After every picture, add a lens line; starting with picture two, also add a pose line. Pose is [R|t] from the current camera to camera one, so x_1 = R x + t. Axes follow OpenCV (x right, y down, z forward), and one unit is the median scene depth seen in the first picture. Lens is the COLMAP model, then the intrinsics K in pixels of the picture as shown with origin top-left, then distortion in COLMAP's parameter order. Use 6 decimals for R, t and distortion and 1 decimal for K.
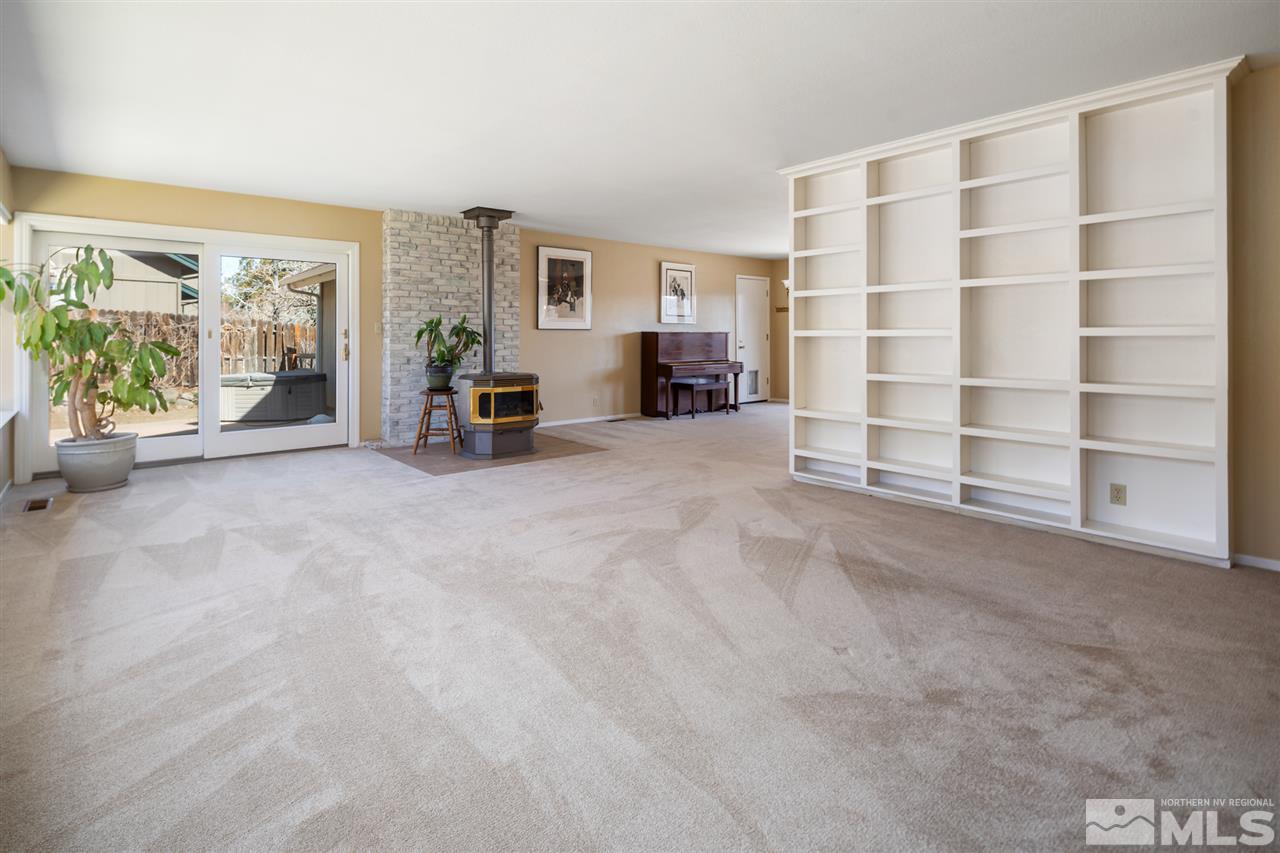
lens RADIAL K [[623.8, 0, 611.4], [0, 623.8, 336.6], [0, 0, 1]] dist [-0.001915, -0.000712]
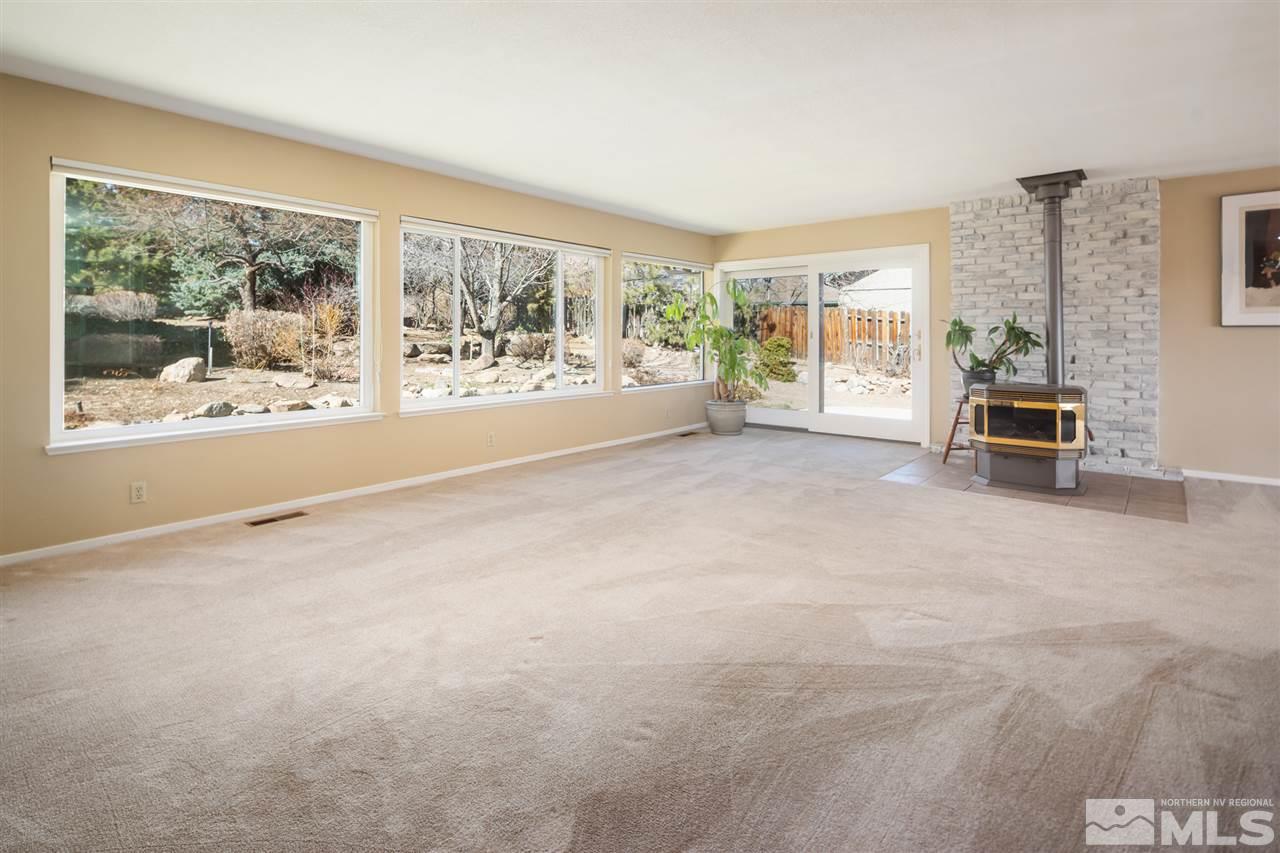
lens RADIAL K [[623.8, 0, 611.4], [0, 623.8, 336.6], [0, 0, 1]] dist [-0.001915, -0.000712]
pose [[0.163924, 0.000002, -0.986473, 0.484061], [-0.001621, 0.999999, -0.000267, -0.000261], [0.986472, 0.001642, 0.163924, 0.328071]]
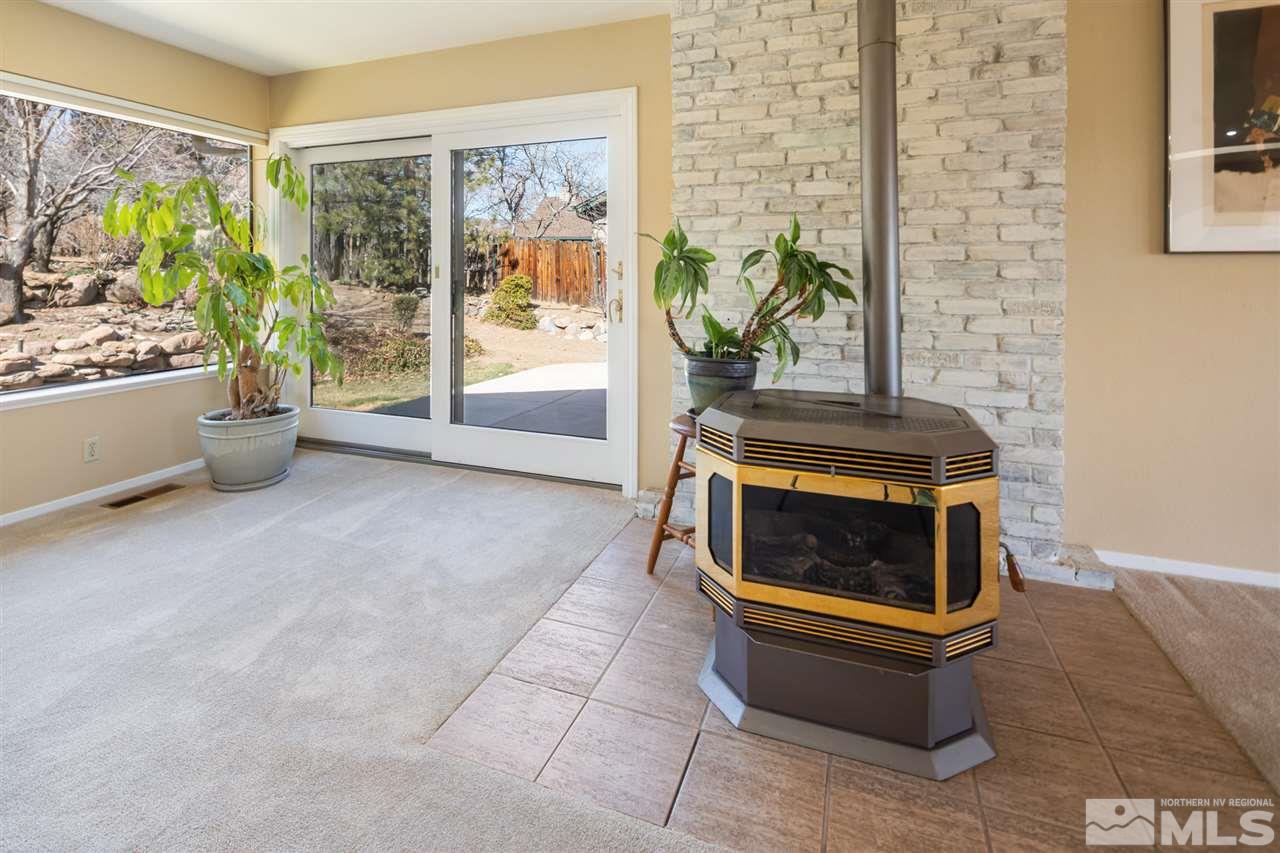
lens RADIAL K [[629.0, 0, 610.5], [0, 629.0, 271.2], [0, 0, 1]] dist [-0.002423, -0.001404]
pose [[0.488035, -0.004675, -0.872811, 0.020584], [-0.003070, 0.999970, -0.007073, -0.000278], [0.872818, 0.006132, 0.488007, 0.722018]]
